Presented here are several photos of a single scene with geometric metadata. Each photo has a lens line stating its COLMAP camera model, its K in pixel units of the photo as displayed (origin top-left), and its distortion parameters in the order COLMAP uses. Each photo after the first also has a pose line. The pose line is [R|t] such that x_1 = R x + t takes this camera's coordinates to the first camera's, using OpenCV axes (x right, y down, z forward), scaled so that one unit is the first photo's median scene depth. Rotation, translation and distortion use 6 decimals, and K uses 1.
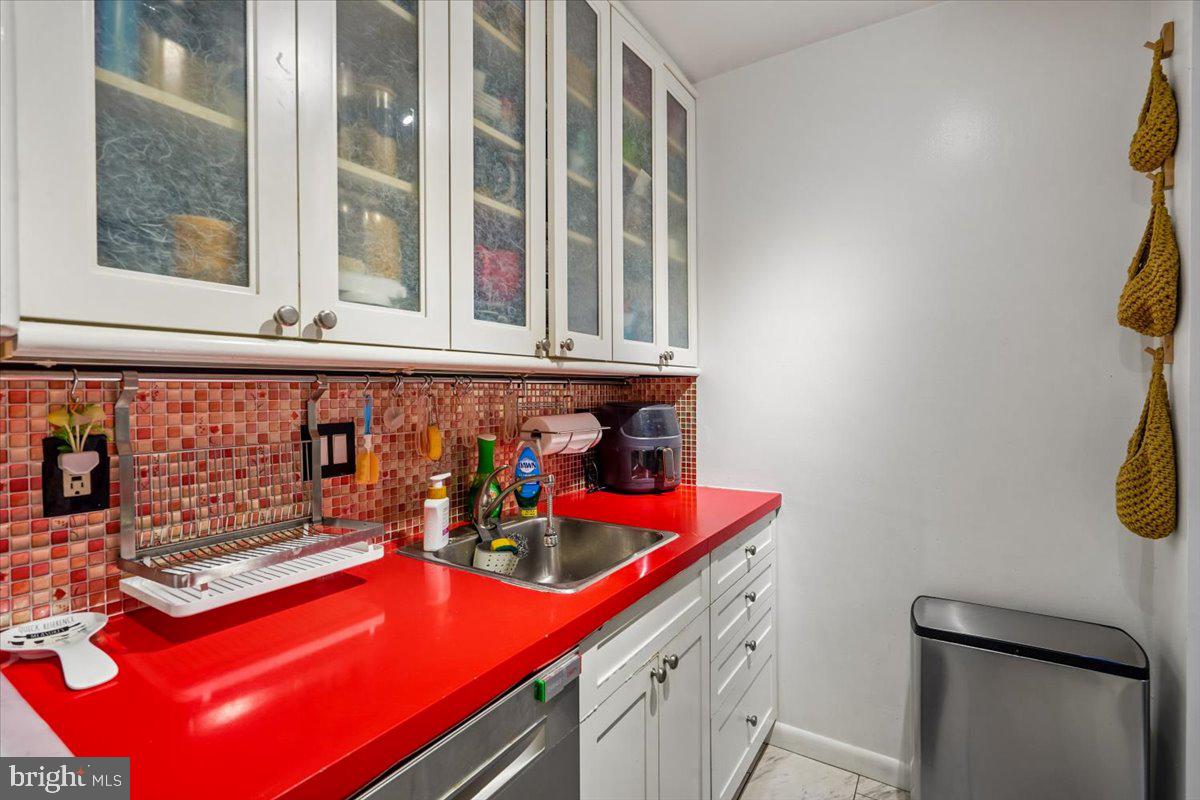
lens RADIAL K [[532.9, 0, 598.0], [0, 532.9, 398.6], [0, 0, 1]] dist [0.013160, 0.000070]
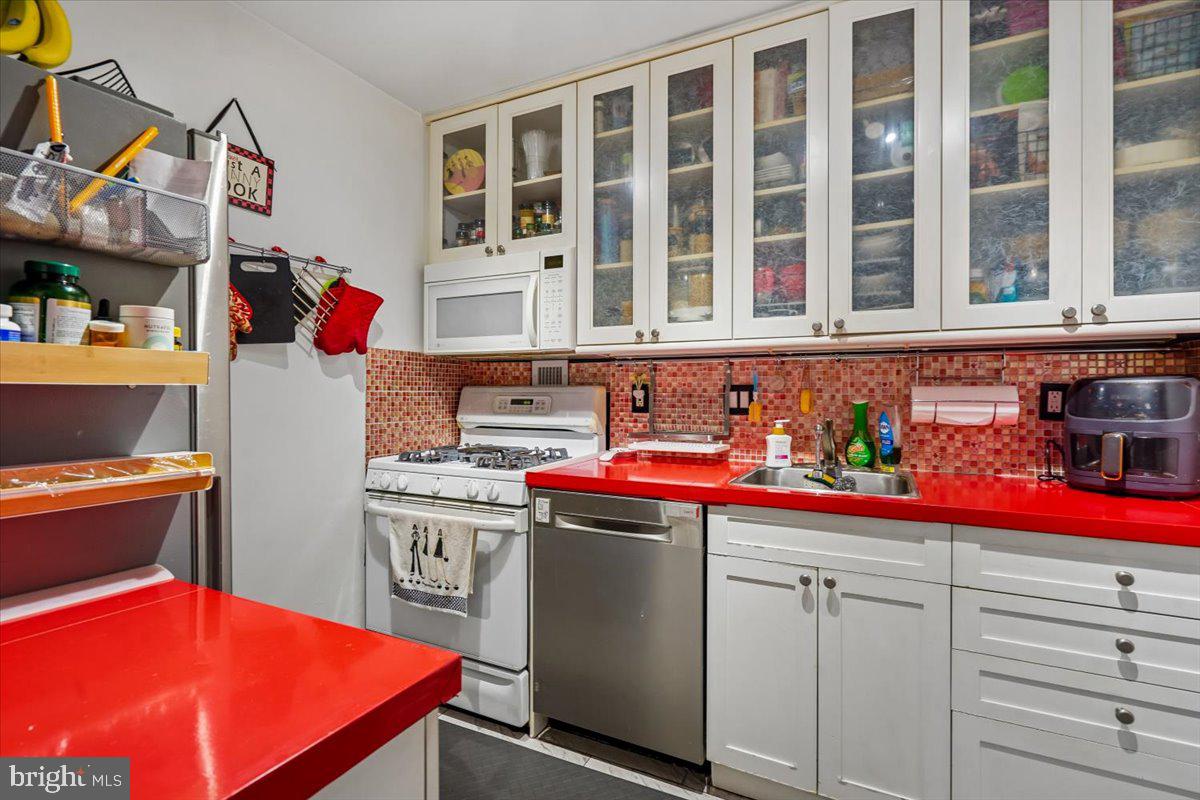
lens RADIAL K [[556.1, 0, 597.3], [0, 556.1, 391.6], [0, 0, 1]] dist [-0.001995, -0.000221]
pose [[0.124618, 0.020107, -0.992001, 1.438035], [-0.006627, 0.999789, 0.019433, 0.042783], [0.992183, 0.004152, 0.124725, 0.352250]]
